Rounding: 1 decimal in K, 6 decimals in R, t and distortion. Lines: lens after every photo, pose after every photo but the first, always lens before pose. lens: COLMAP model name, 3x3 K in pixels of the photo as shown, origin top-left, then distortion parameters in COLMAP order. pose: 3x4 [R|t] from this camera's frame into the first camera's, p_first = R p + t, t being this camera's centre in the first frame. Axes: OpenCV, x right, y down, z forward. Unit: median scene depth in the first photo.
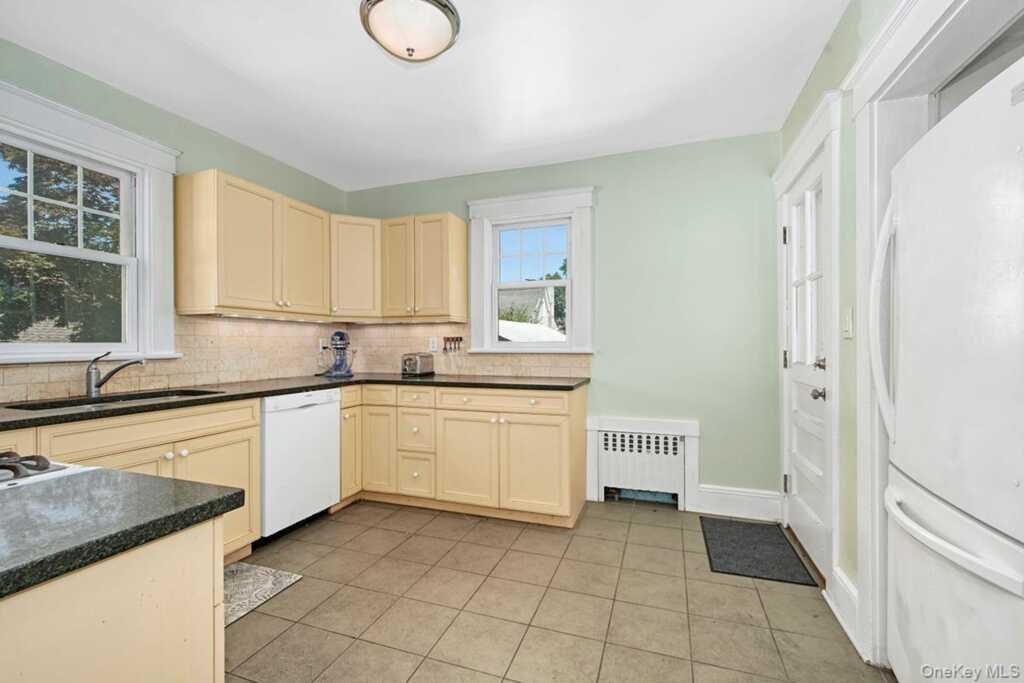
lens RADIAL K [[445.2, 0, 506.0], [0, 445.2, 344.4], [0, 0, 1]] dist [0.001599, -0.002817]
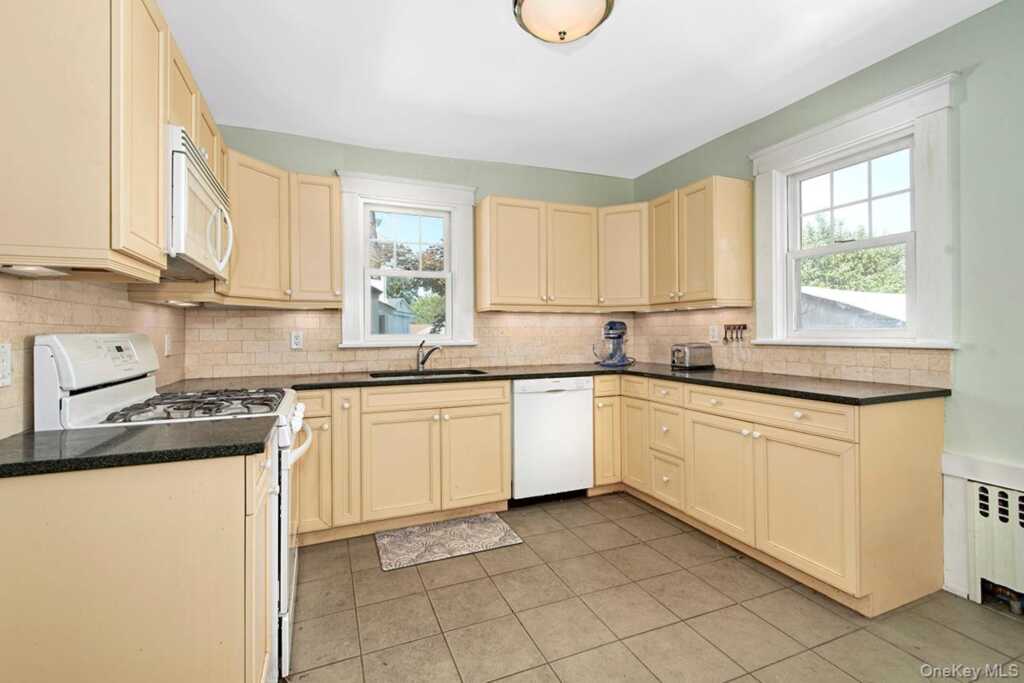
lens RADIAL K [[445.2, 0, 492.8], [0, 445.2, 330.7], [0, 0, 1]] dist [0.001599, -0.002817]
pose [[0.664331, -0.005925, -0.747415, 0.242572], [0.006555, 0.999976, -0.002100, -0.007442], [0.747410, -0.003504, 0.664354, 0.143599]]
